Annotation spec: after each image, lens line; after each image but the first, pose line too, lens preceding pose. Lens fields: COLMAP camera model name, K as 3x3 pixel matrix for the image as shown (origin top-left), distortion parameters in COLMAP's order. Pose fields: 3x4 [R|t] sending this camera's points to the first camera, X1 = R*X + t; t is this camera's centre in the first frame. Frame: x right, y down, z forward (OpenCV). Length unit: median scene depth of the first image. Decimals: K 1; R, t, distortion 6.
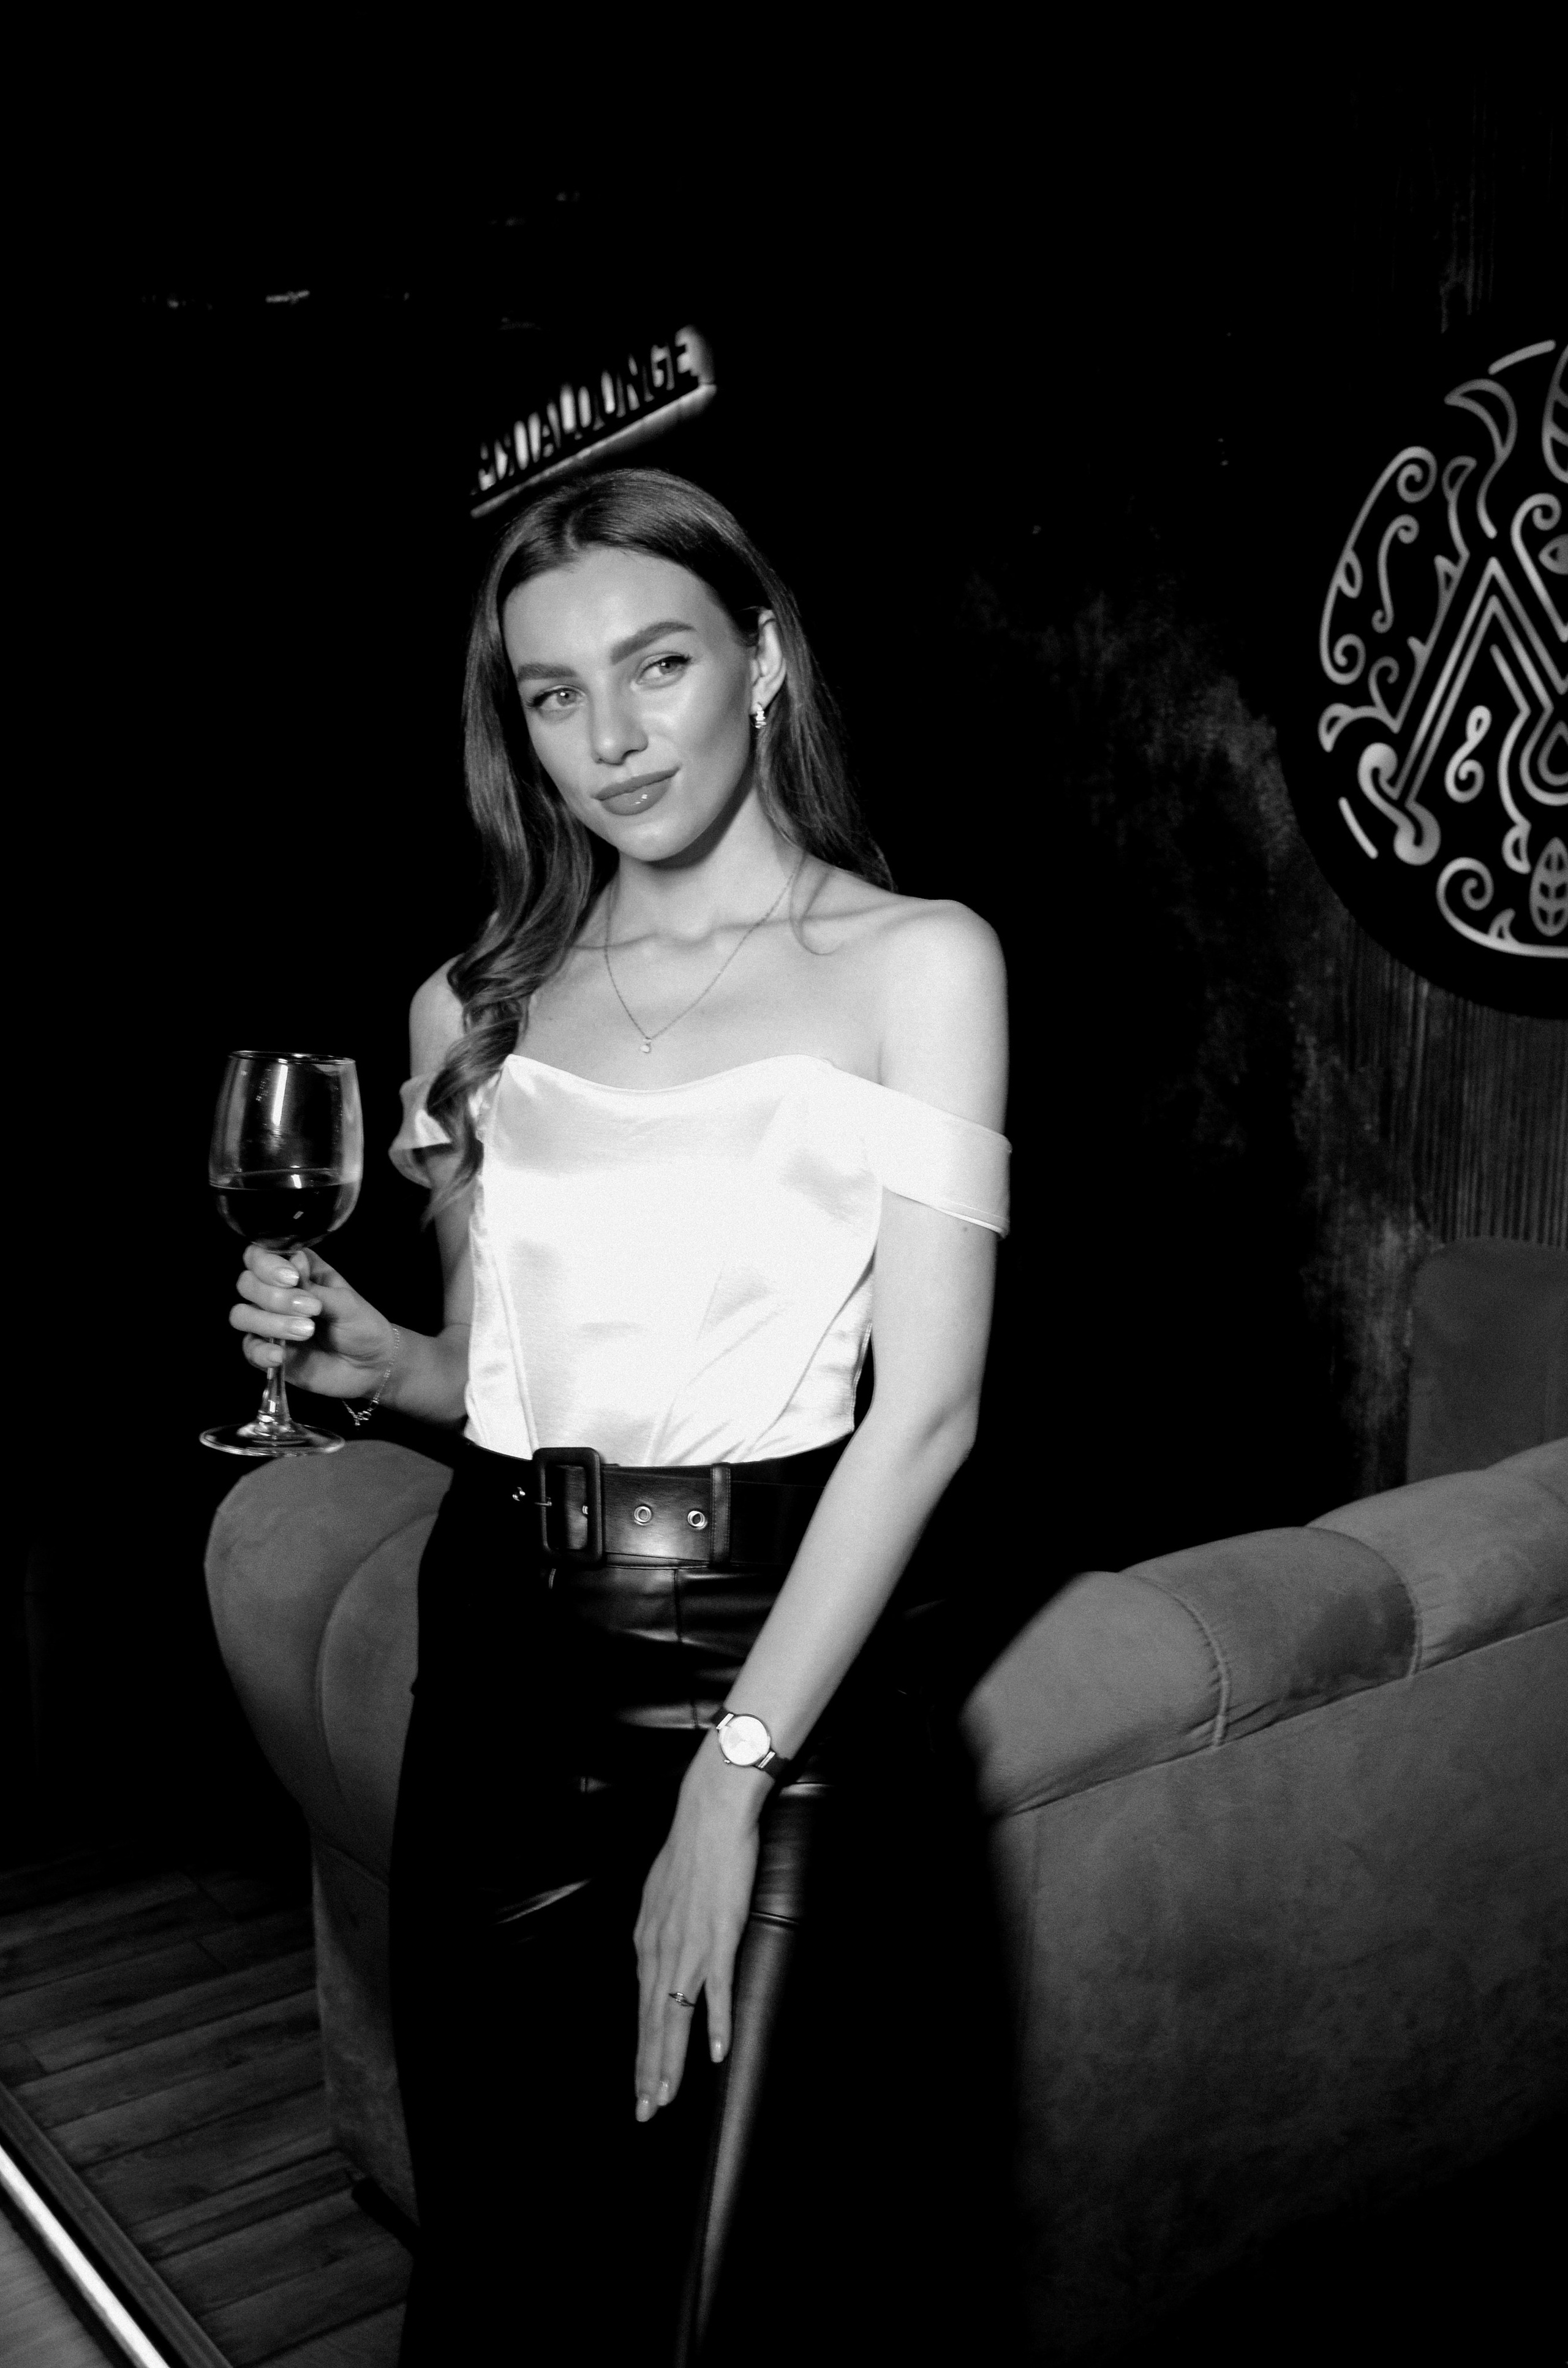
lens RADIAL K [[2239.2, 0, 751.8], [0, 2239.2, 1175.6], [0, 0, 1]] dist [-0.072896, 0.016160]
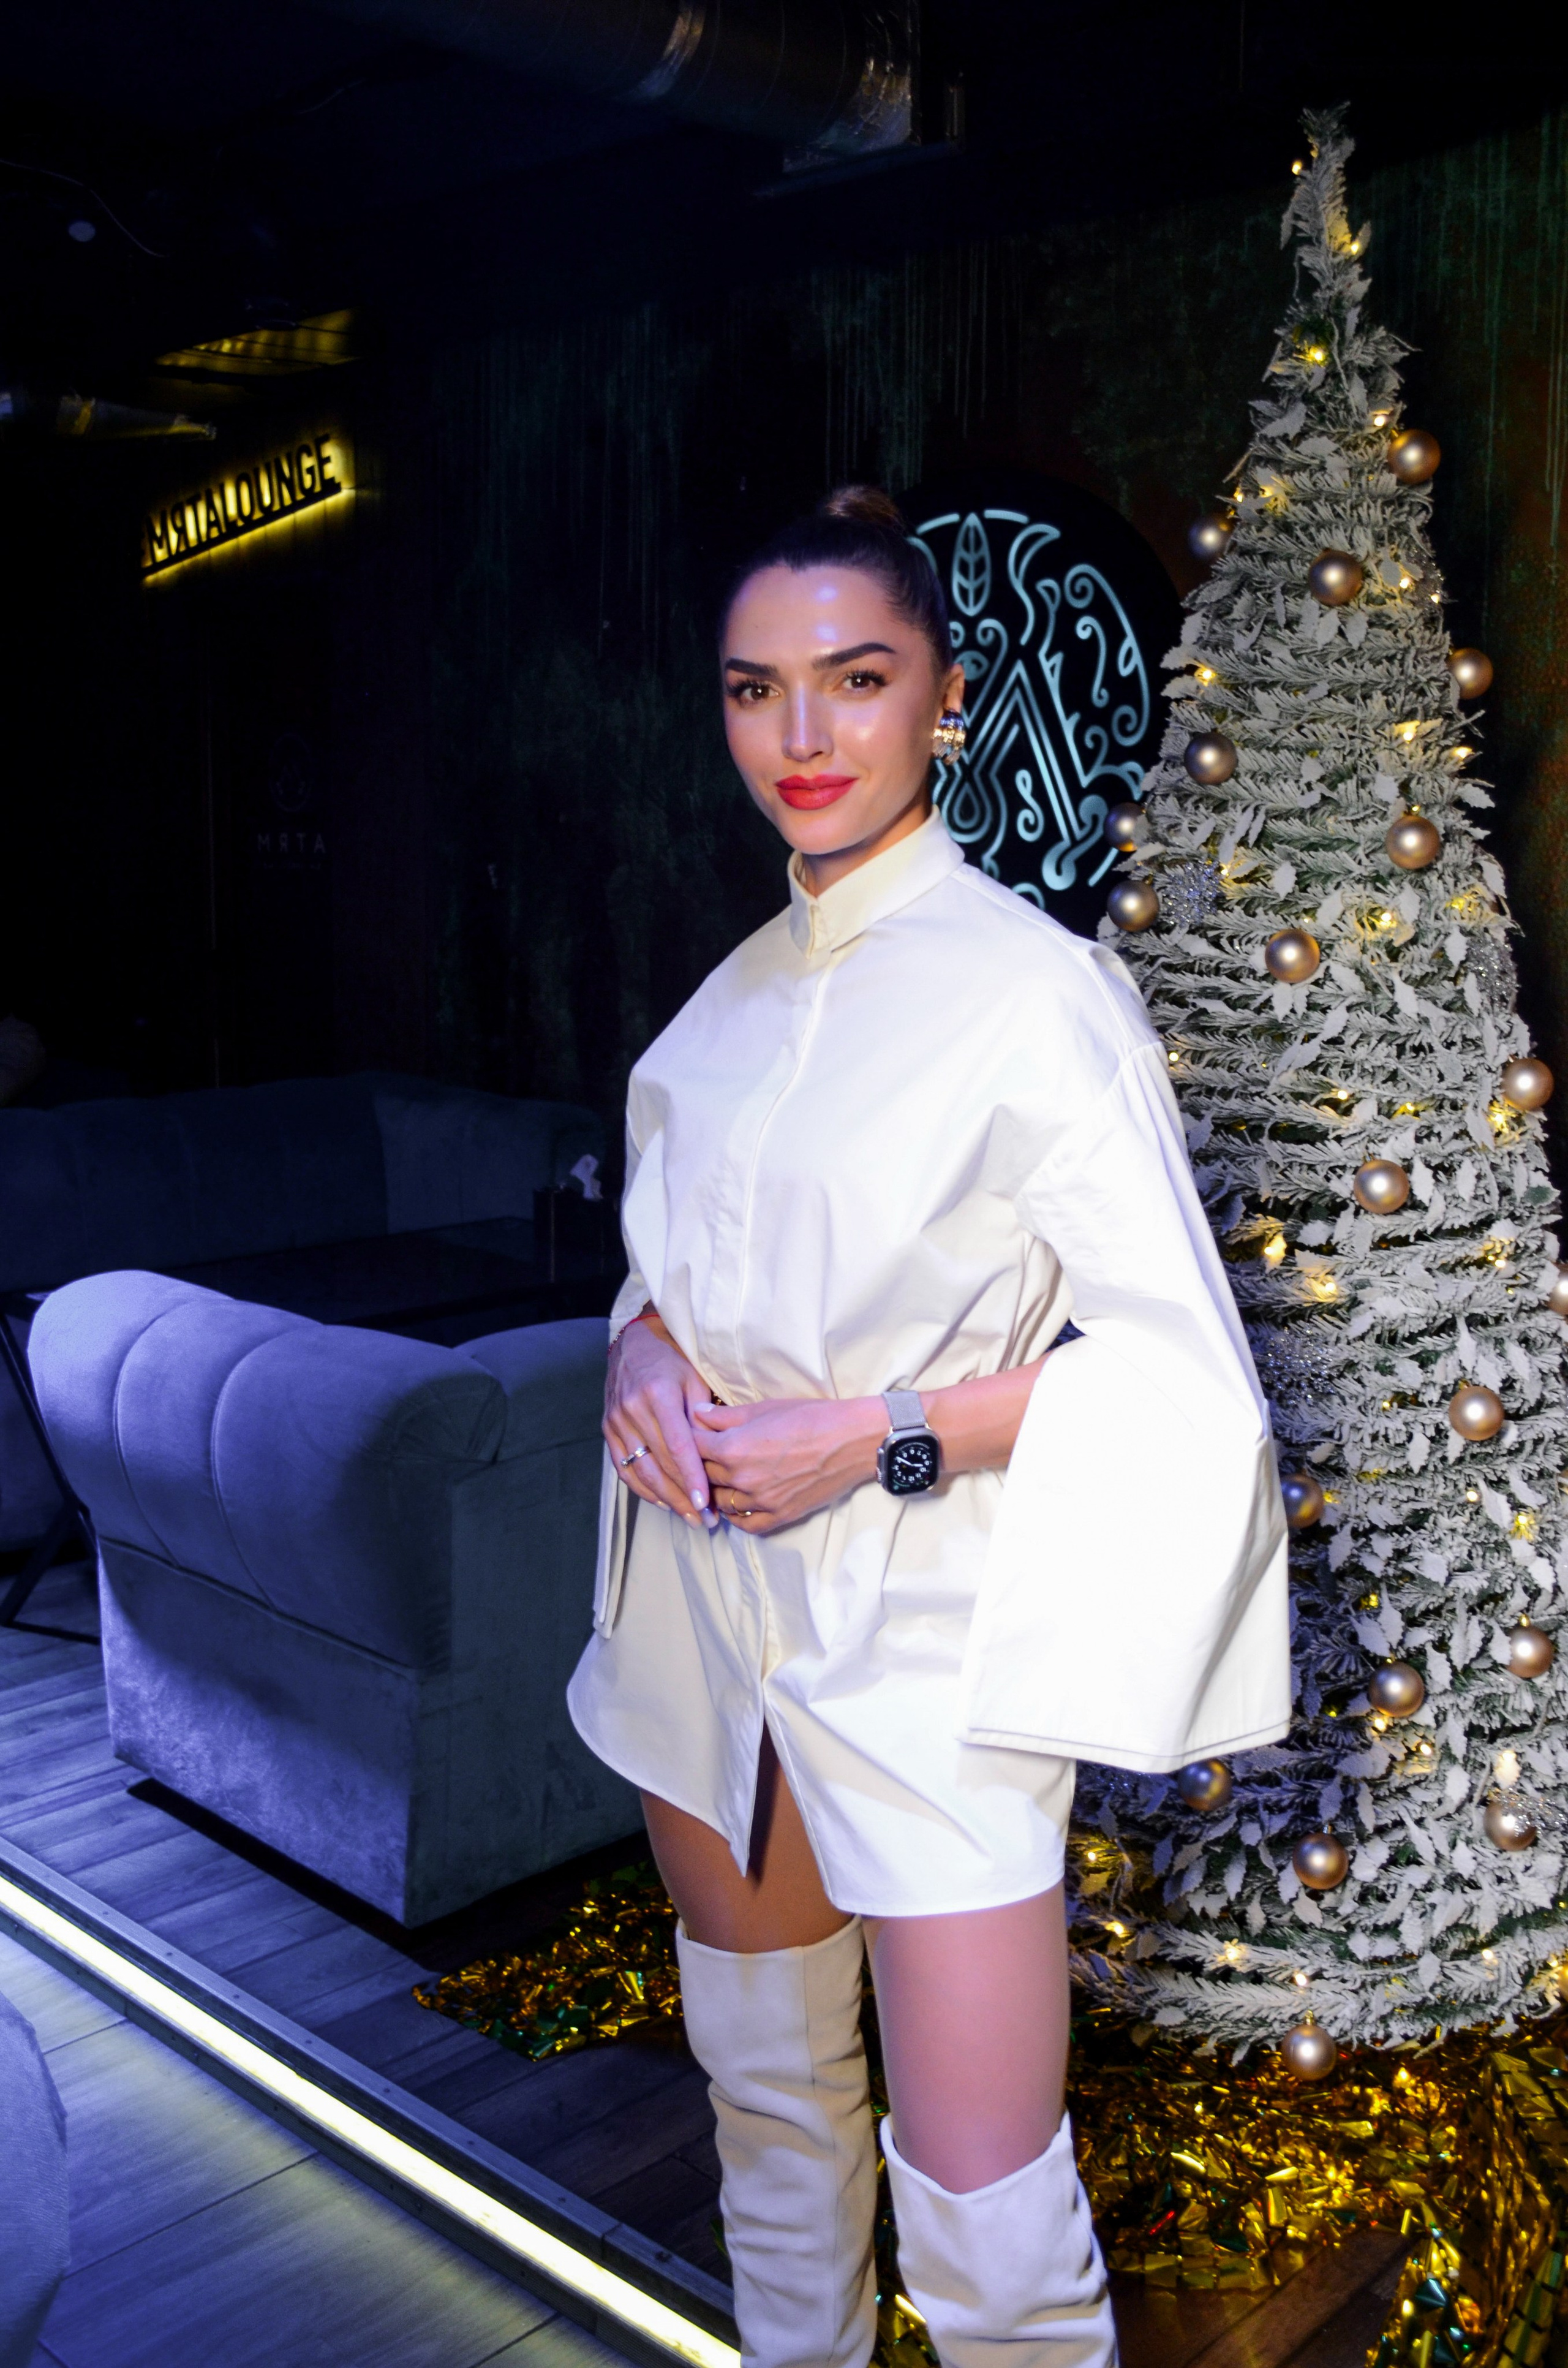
lens RADIAL K [[2239.2, 0, 751.8], [0, 2239.2, 1175.6], [0, 0, 1]] dist [-0.072896, 0.016160]
pose [[0.987503, -0.015252, 0.156859, 0.003244], [0.015478, 0.999880, -0.000224, 0.041705], [-0.156836, 0.002649, 0.987621, -0.372044]]
